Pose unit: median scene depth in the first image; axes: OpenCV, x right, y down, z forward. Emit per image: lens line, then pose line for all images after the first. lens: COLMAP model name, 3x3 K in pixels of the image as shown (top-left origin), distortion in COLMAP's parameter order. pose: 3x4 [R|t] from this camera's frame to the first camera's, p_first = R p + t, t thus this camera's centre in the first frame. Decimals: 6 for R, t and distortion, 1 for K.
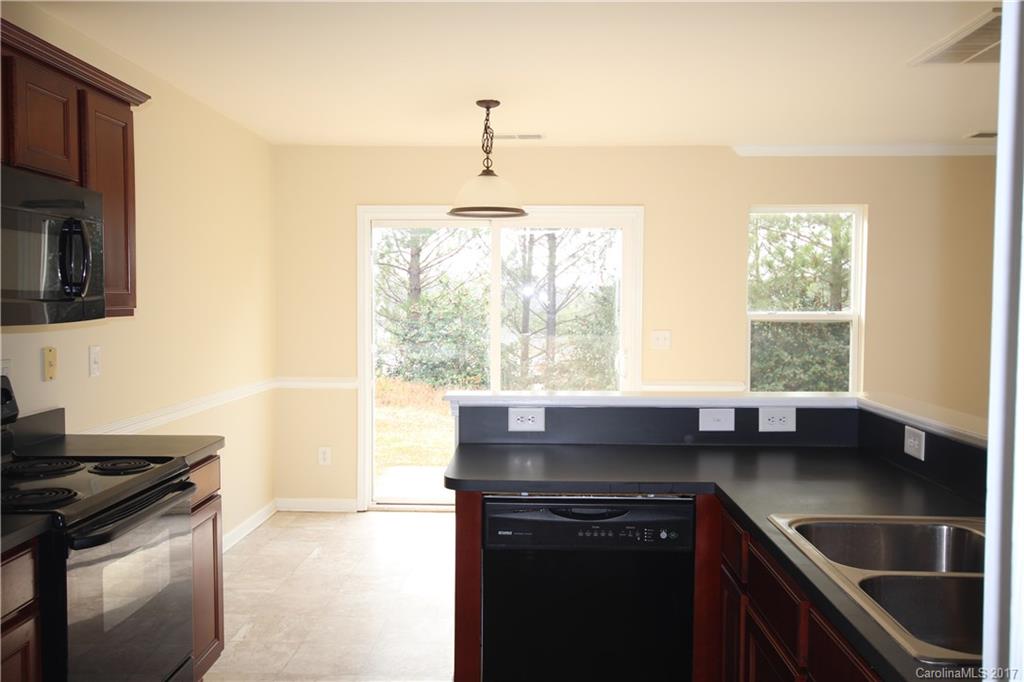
lens RADIAL K [[875.8, 0, 512.0], [0, 875.8, 341.0], [0, 0, 1]] dist [-0.005363, 0.054869]
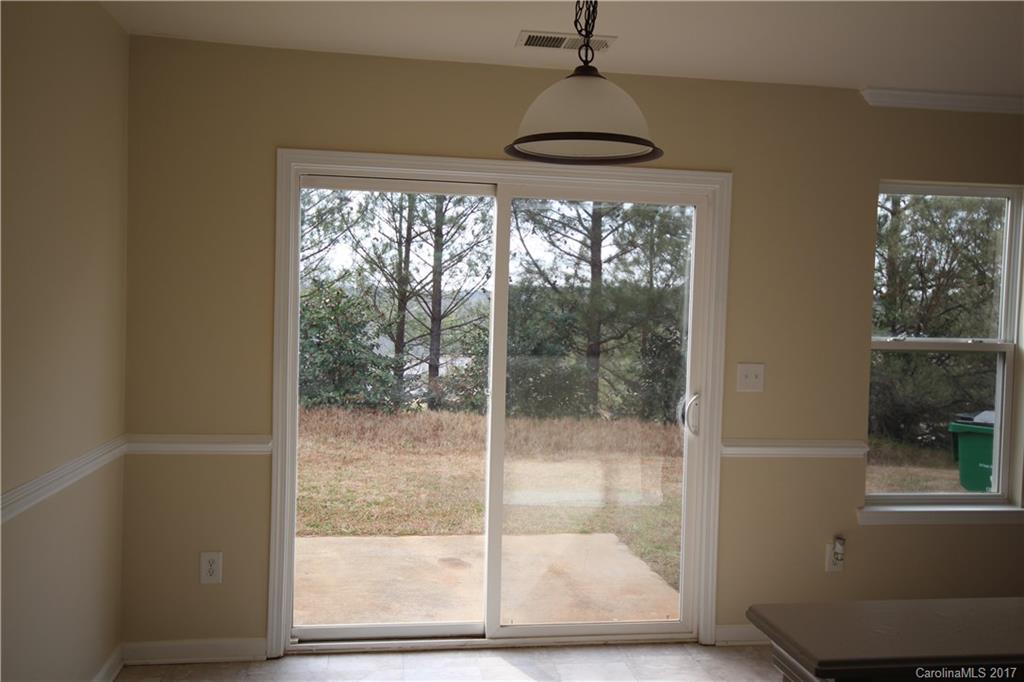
lens RADIAL K [[875.8, 0, 512.0], [0, 875.8, 341.0], [0, 0, 1]] dist [-0.005363, 0.054869]
pose [[0.983725, 0.015183, 0.179036, -0.122486], [-0.014447, 0.999881, -0.005415, -0.022374], [-0.179097, 0.002740, 0.983828, 0.378366]]
